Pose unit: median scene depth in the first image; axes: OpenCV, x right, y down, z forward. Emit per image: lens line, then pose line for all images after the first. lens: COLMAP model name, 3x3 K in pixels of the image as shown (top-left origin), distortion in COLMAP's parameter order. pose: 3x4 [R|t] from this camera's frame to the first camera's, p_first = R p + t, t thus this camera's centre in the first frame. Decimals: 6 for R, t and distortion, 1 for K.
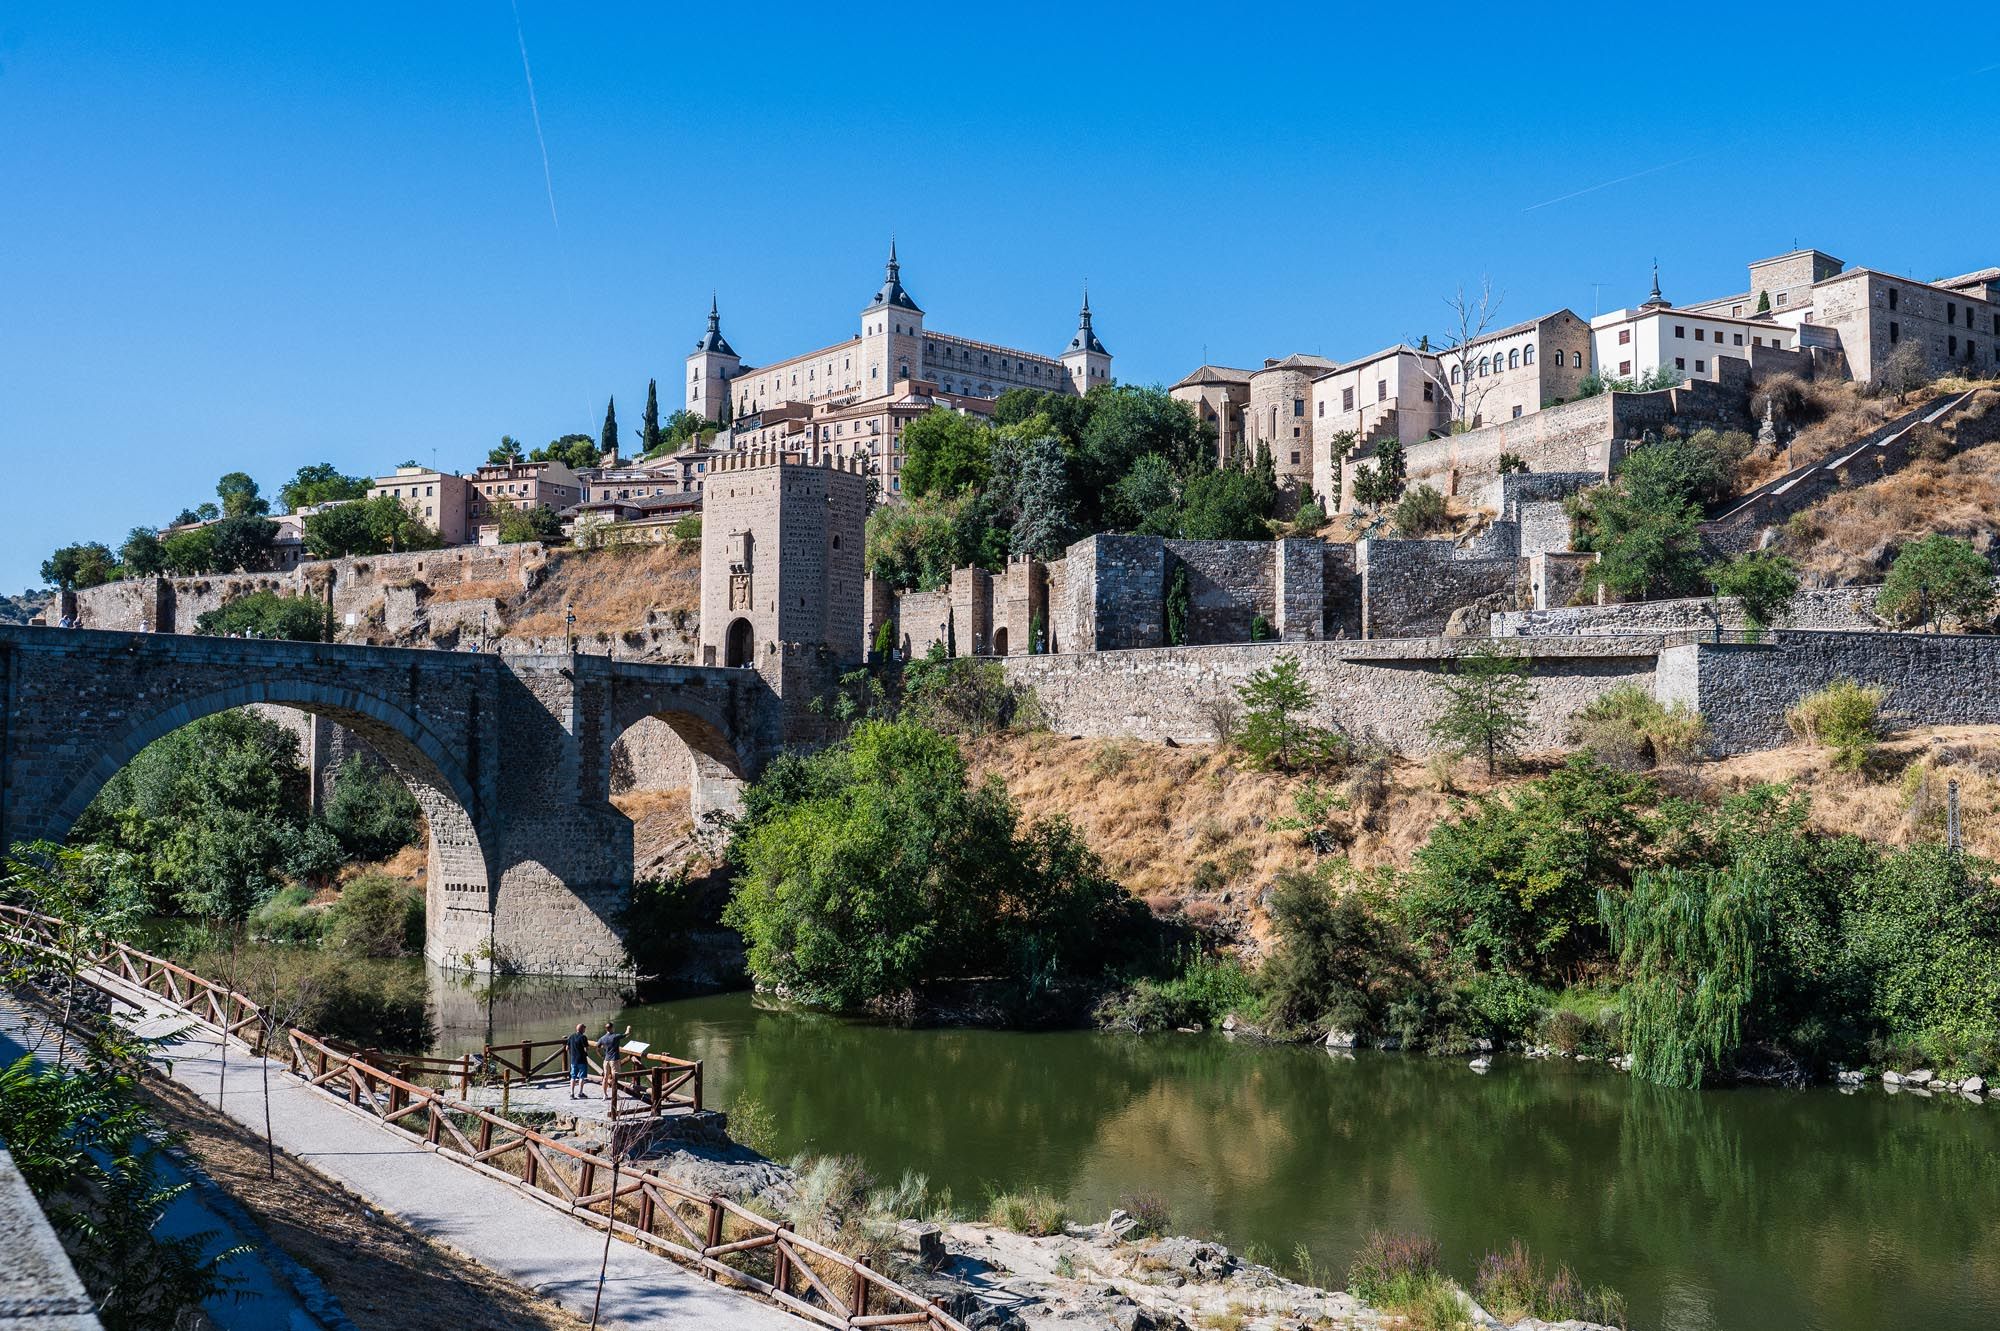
lens RADIAL K [[1770.1, 0, 1000.0], [0, 1770.1, 665.5], [0, 0, 1]] dist [0.014905, 0.006677]
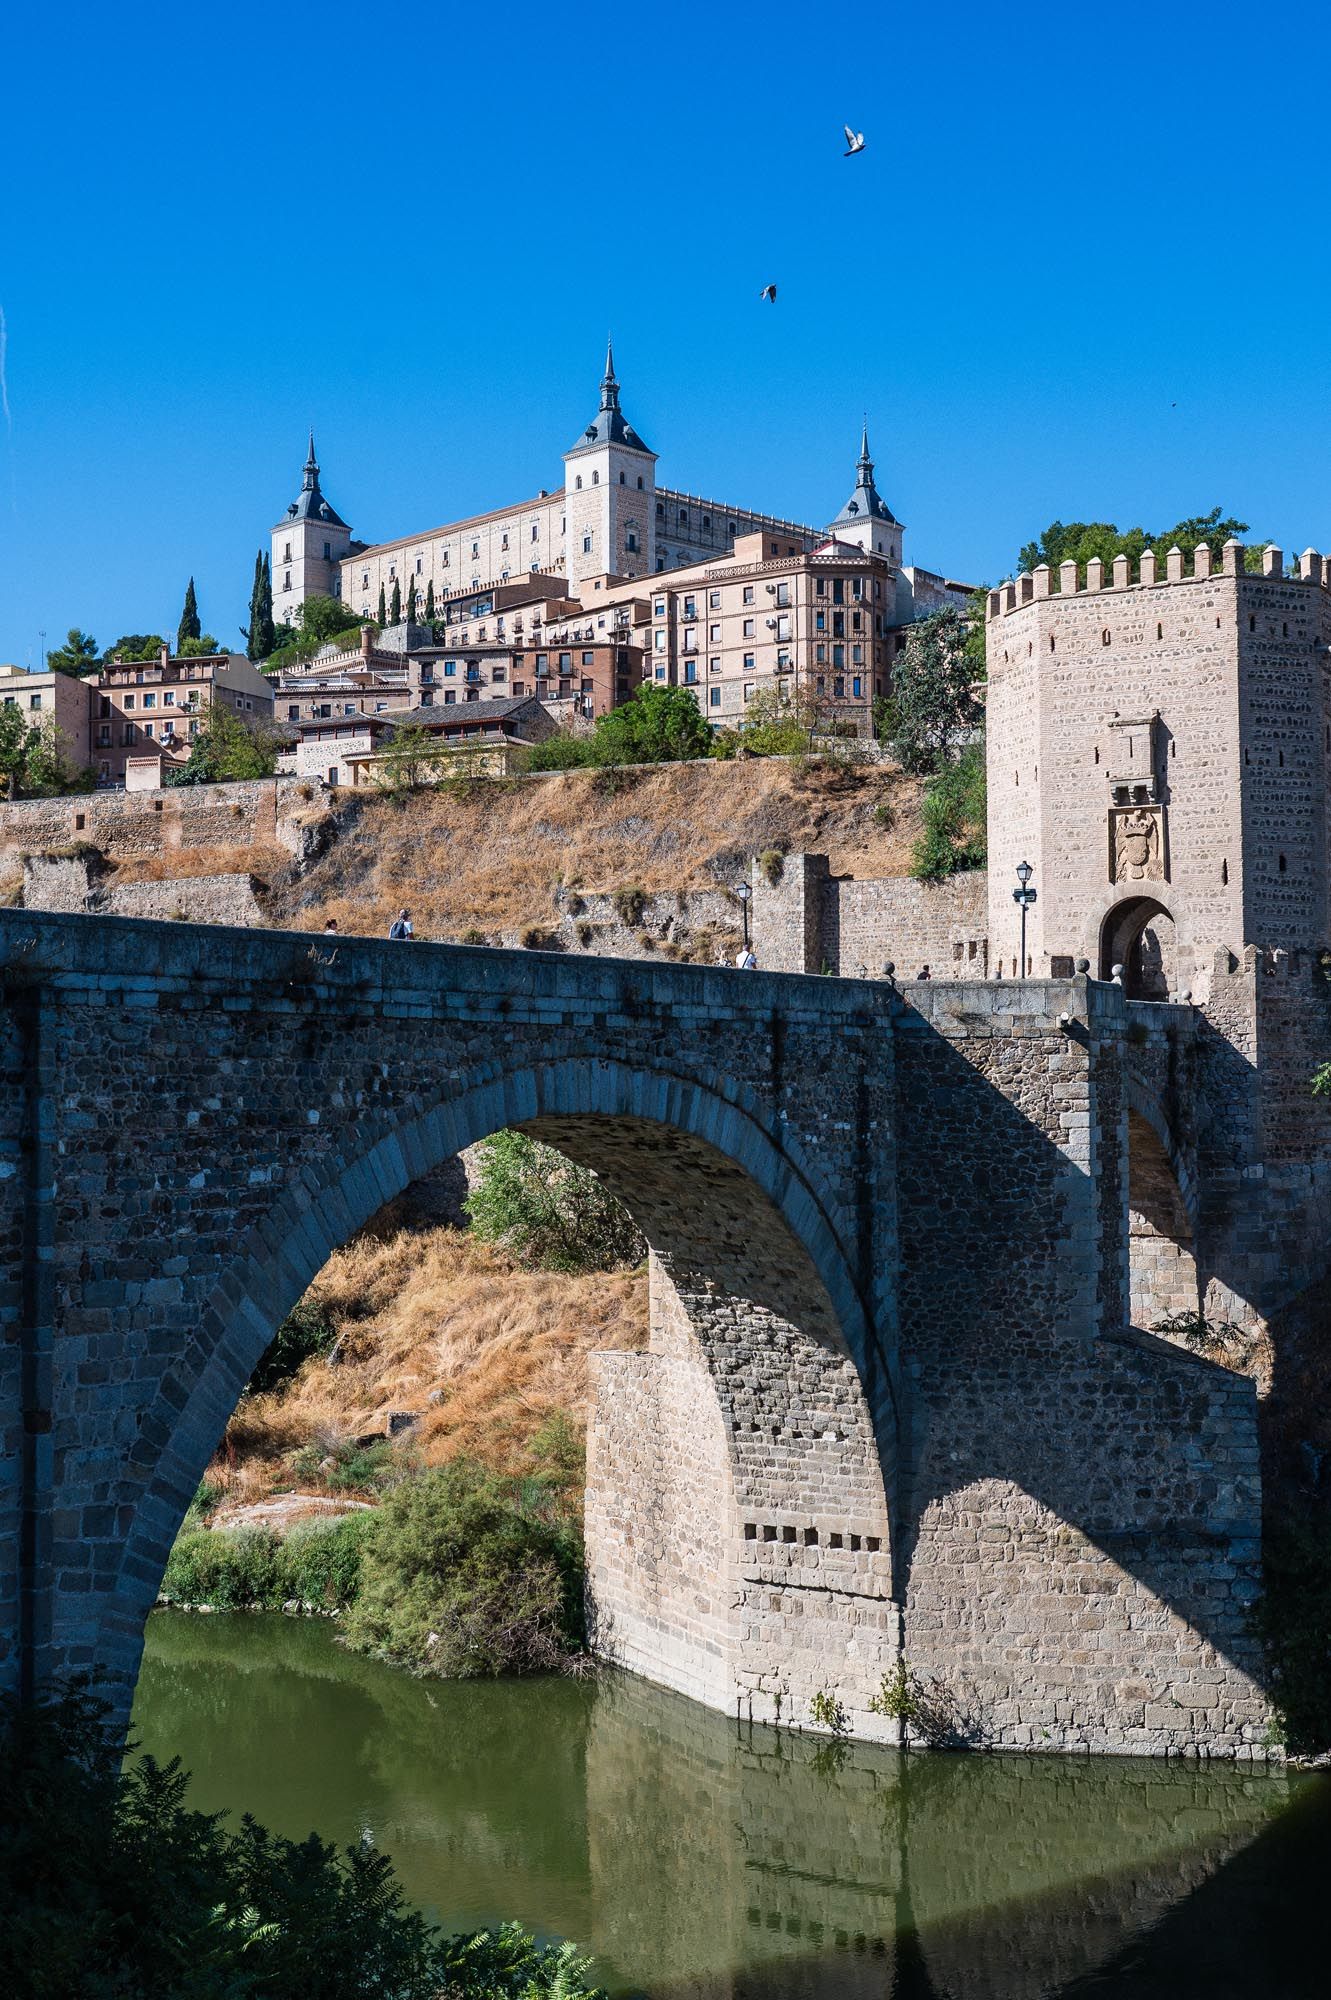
lens RADIAL K [[2302.8, 0, 665.5], [0, 2302.8, 1000.0], [0, 0, 1]] dist [-0.001299, 0.009657]
pose [[0.997786, -0.008850, 0.065915, -0.346663], [0.008089, 0.999898, 0.011811, -0.008384], [-0.066013, -0.011252, 0.997755, 0.427768]]
